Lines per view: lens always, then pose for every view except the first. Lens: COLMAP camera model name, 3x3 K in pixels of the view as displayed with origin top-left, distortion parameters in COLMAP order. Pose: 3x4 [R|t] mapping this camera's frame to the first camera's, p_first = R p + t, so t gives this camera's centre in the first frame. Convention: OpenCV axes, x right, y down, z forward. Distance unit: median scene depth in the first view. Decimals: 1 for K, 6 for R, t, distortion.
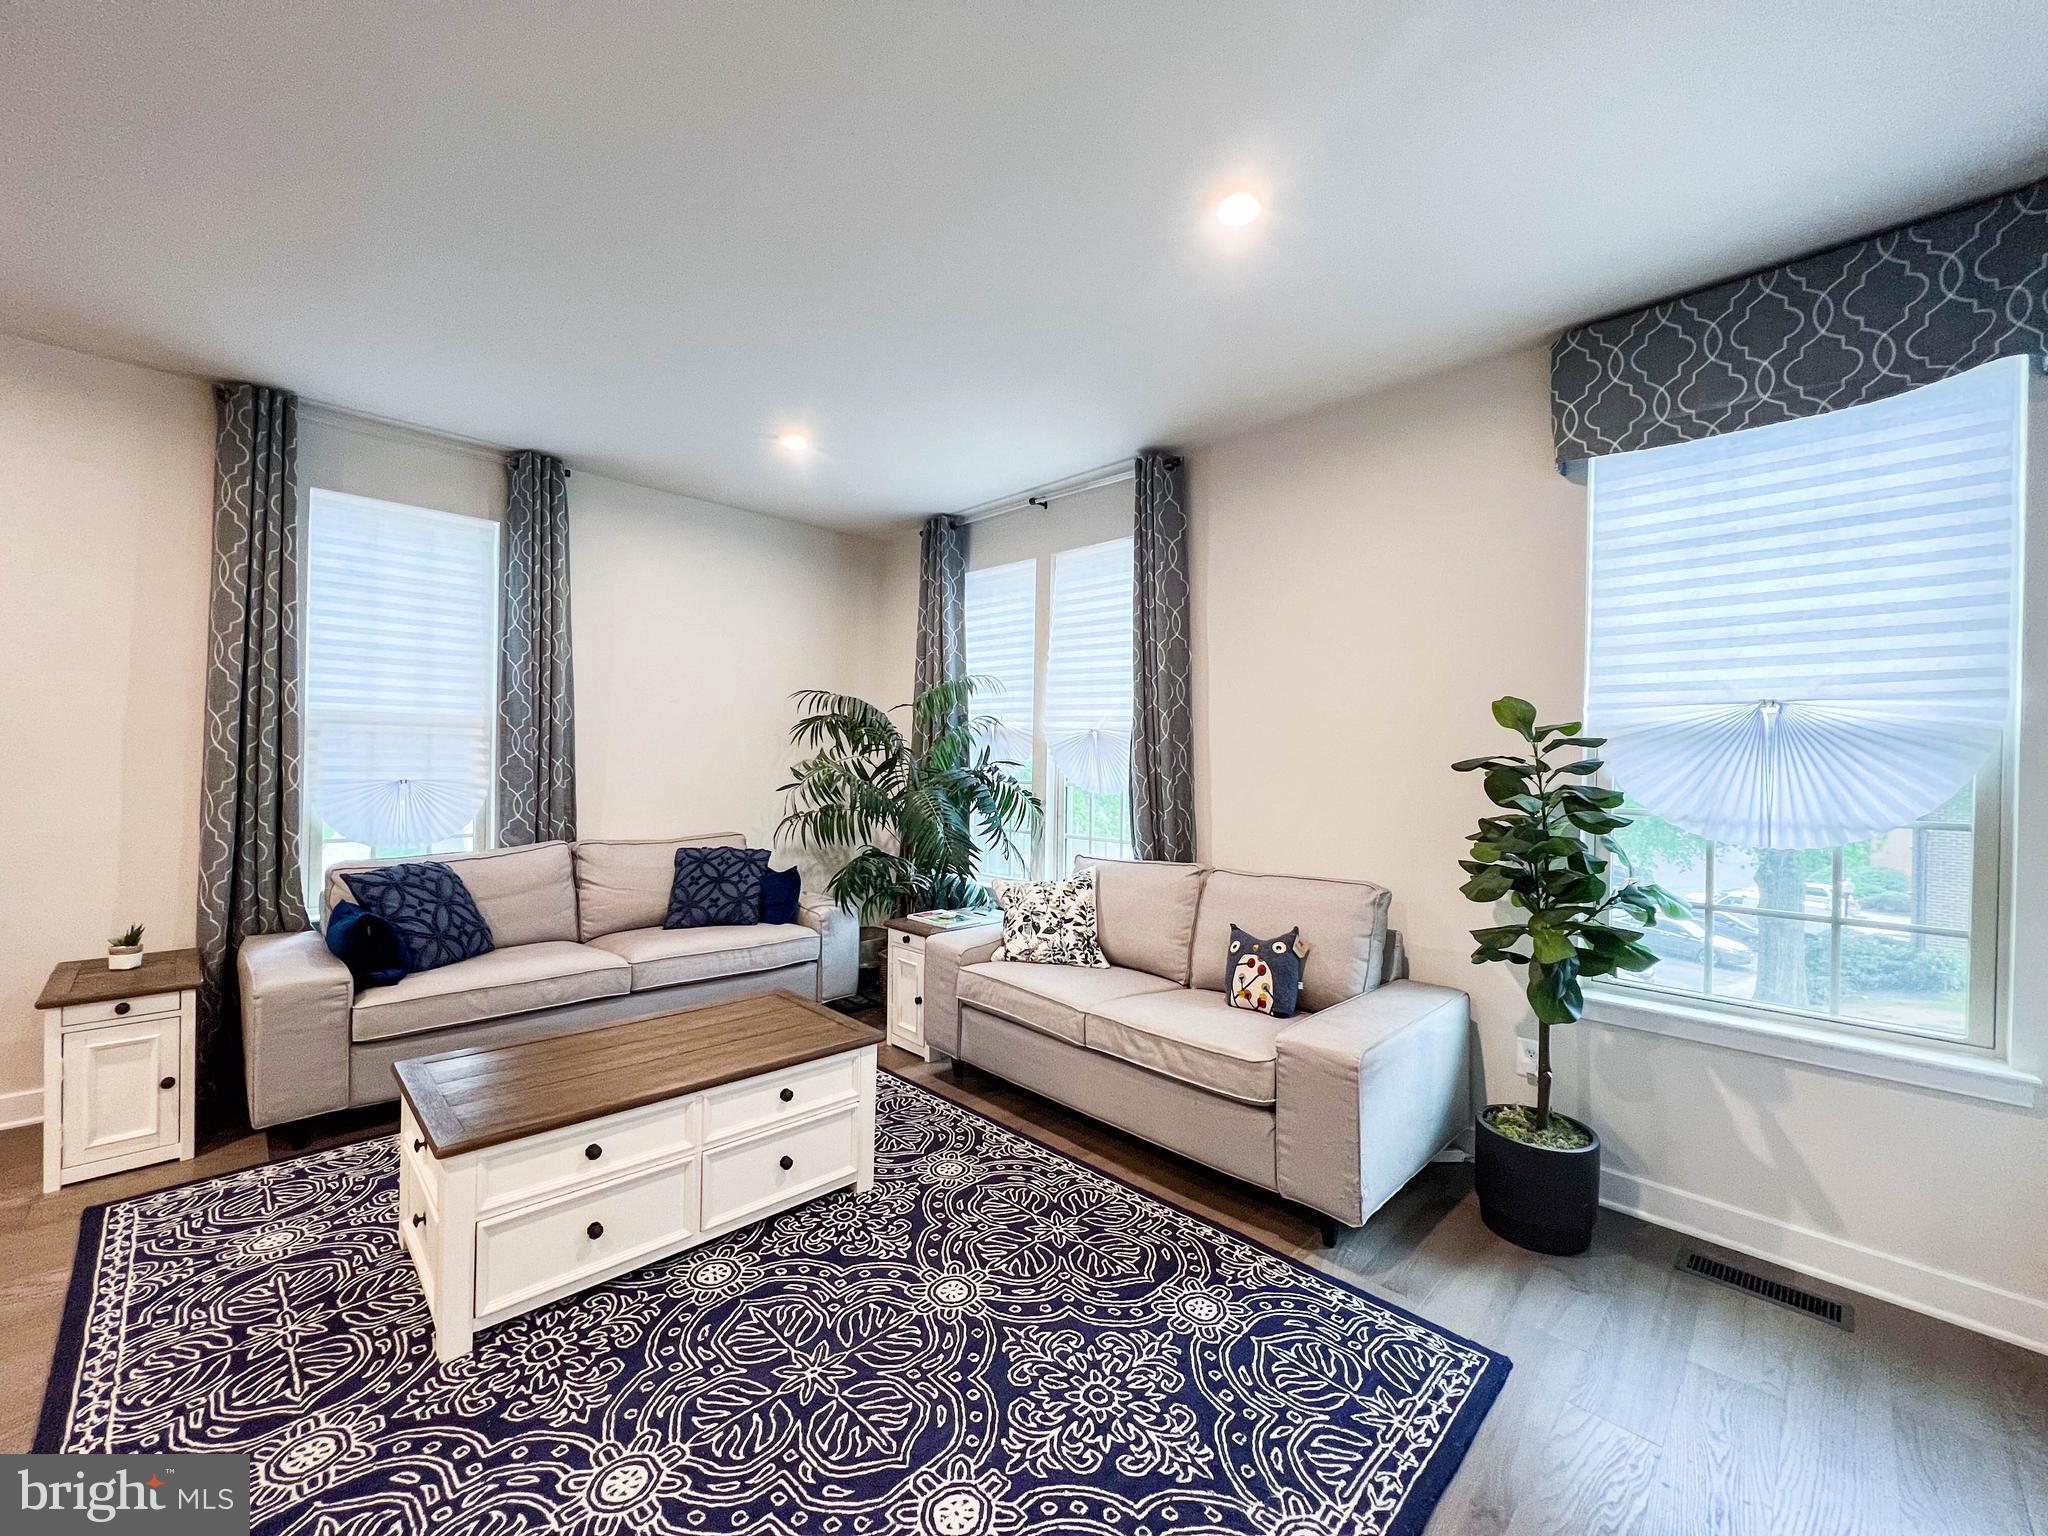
lens RADIAL K [[820.8, 0, 1019.0], [0, 820.8, 763.5], [0, 0, 1]] dist [0.000454, -0.000337]
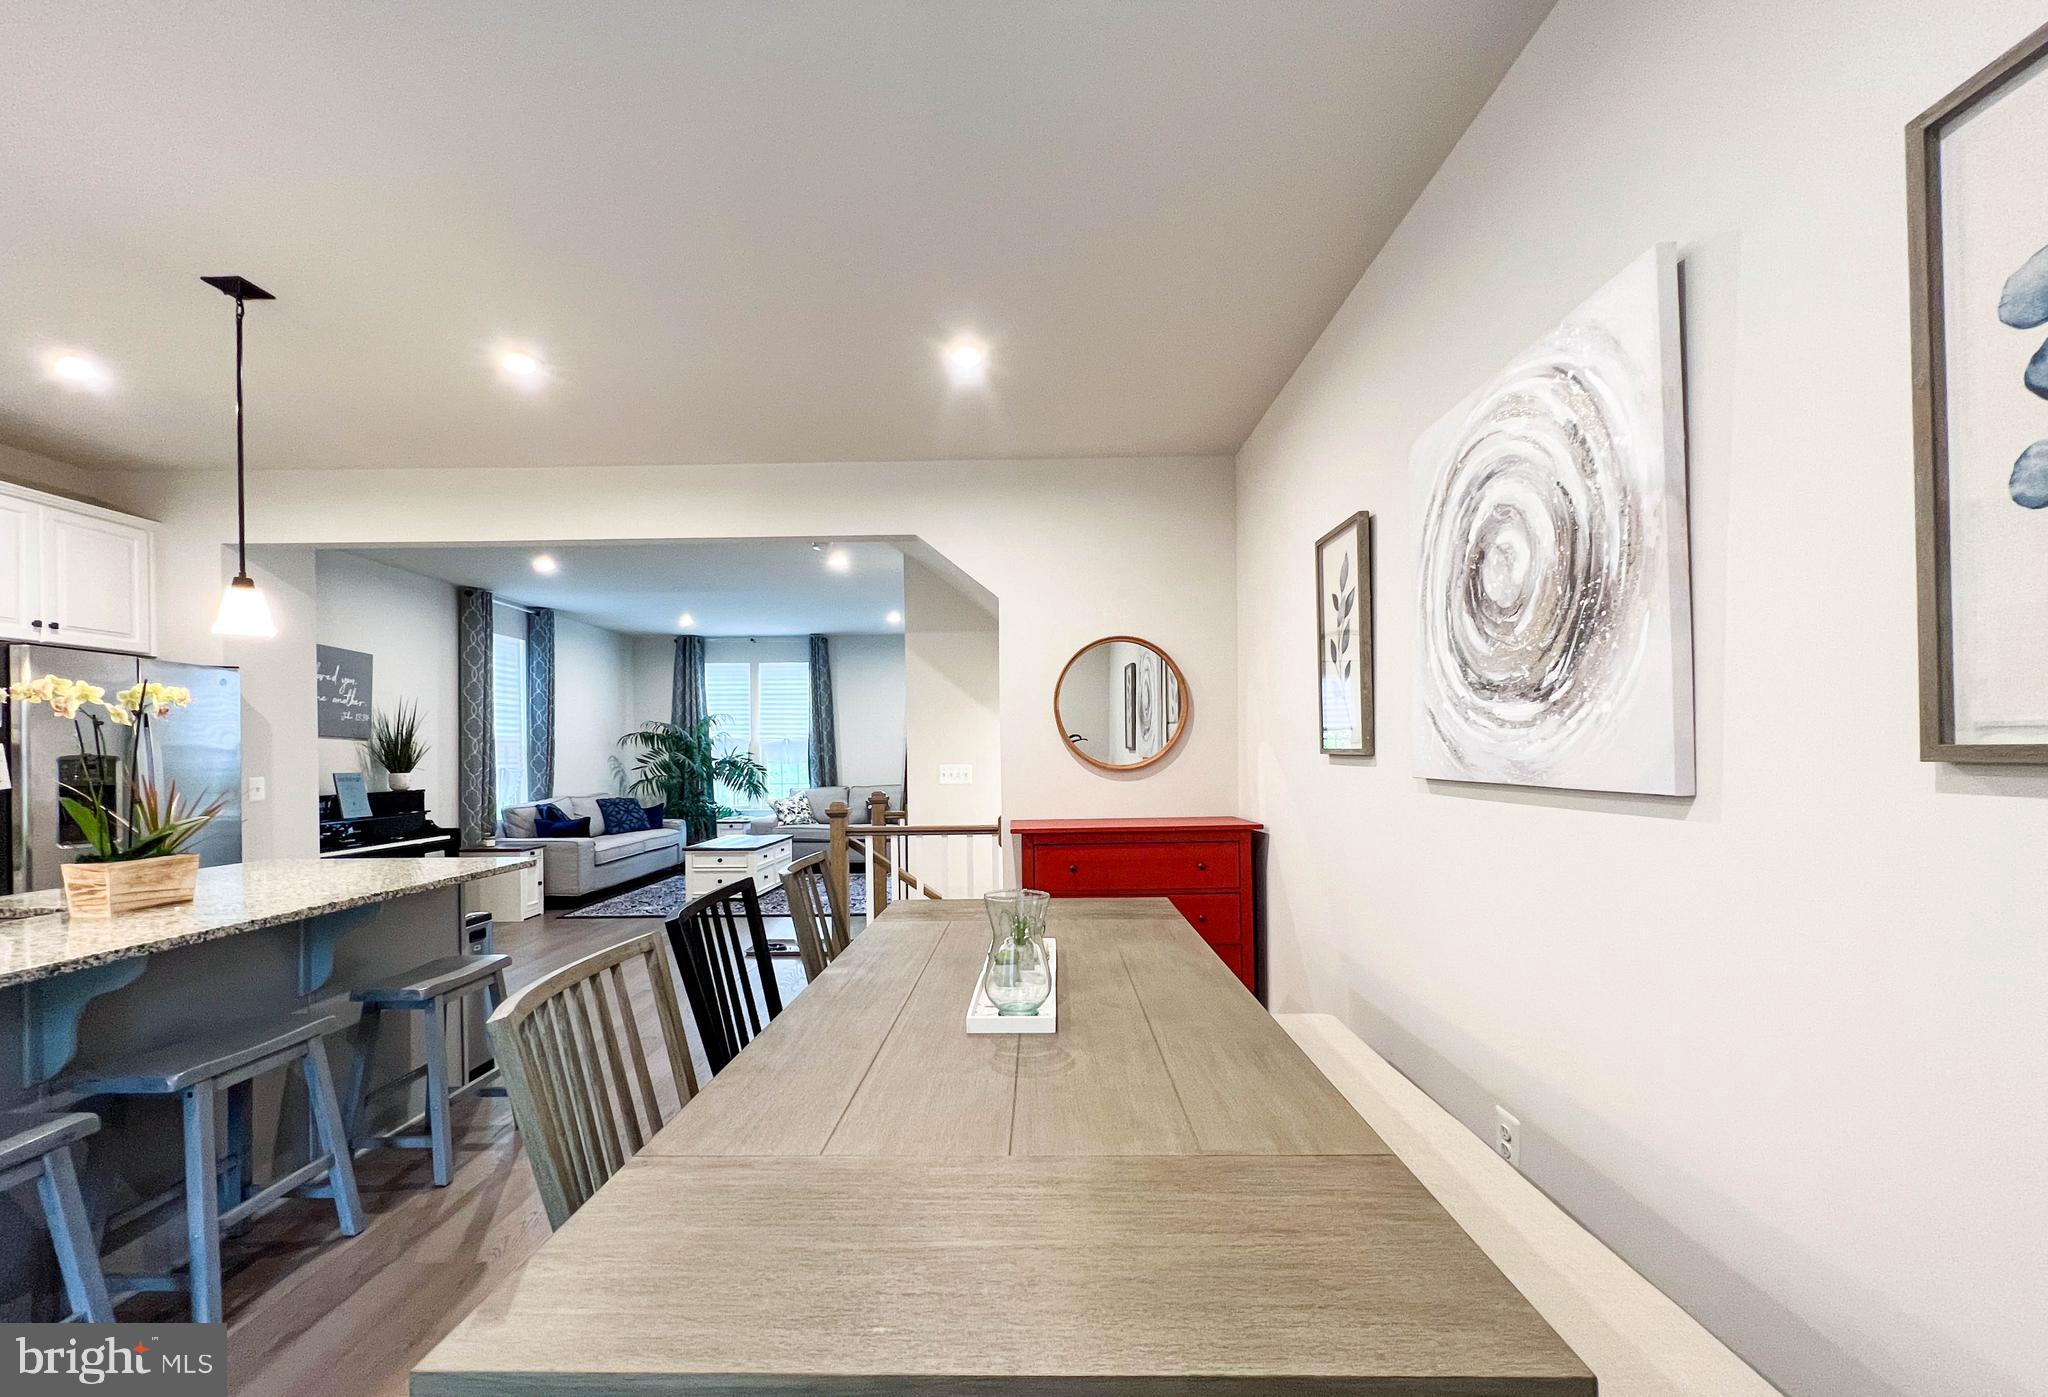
lens RADIAL K [[827.3, 0, 1019.0], [0, 827.3, 757.9], [0, 0, 1]] dist [0.000749, -0.000129]
pose [[0.706264, -0.030865, 0.707276, -1.892148], [0.029153, 0.999470, 0.014506, 0.002131], [-0.707348, 0.010374, 0.706789, -2.006566]]
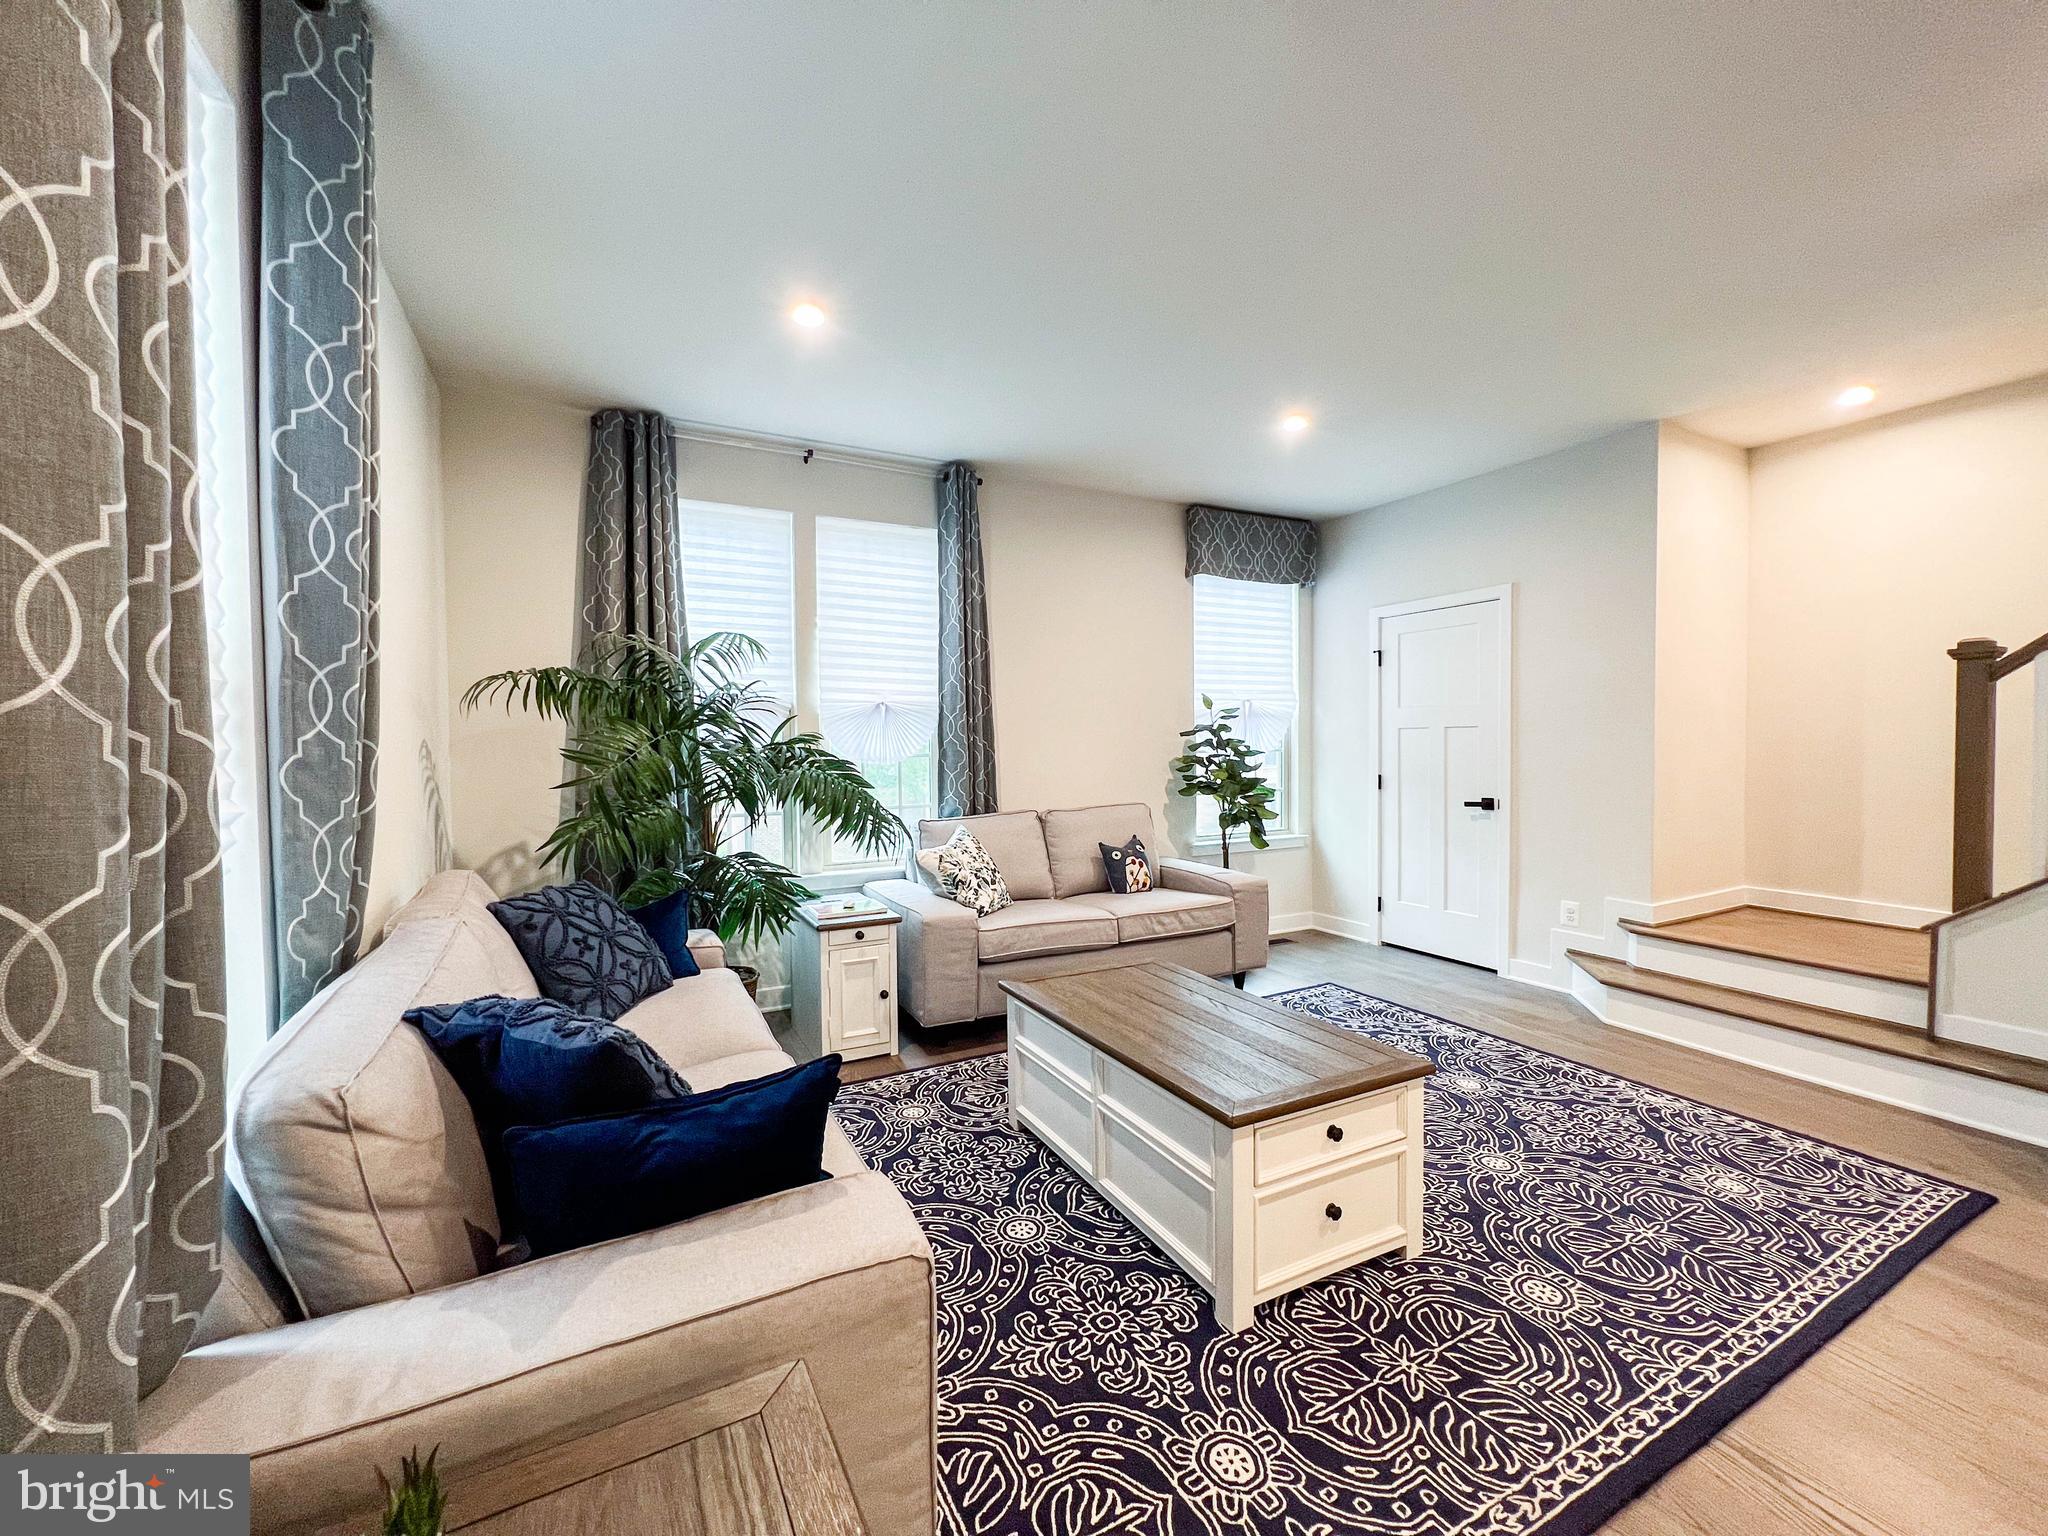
lens RADIAL K [[820.8, 0, 1019.0], [0, 820.8, 763.5], [0, 0, 1]] dist [0.000454, -0.000337]
pose [[0.297128, -0.047651, 0.953648, -1.383829], [0.021250, 0.998837, 0.043289, -0.008796], [-0.954601, 0.007403, 0.297795, 0.854375]]
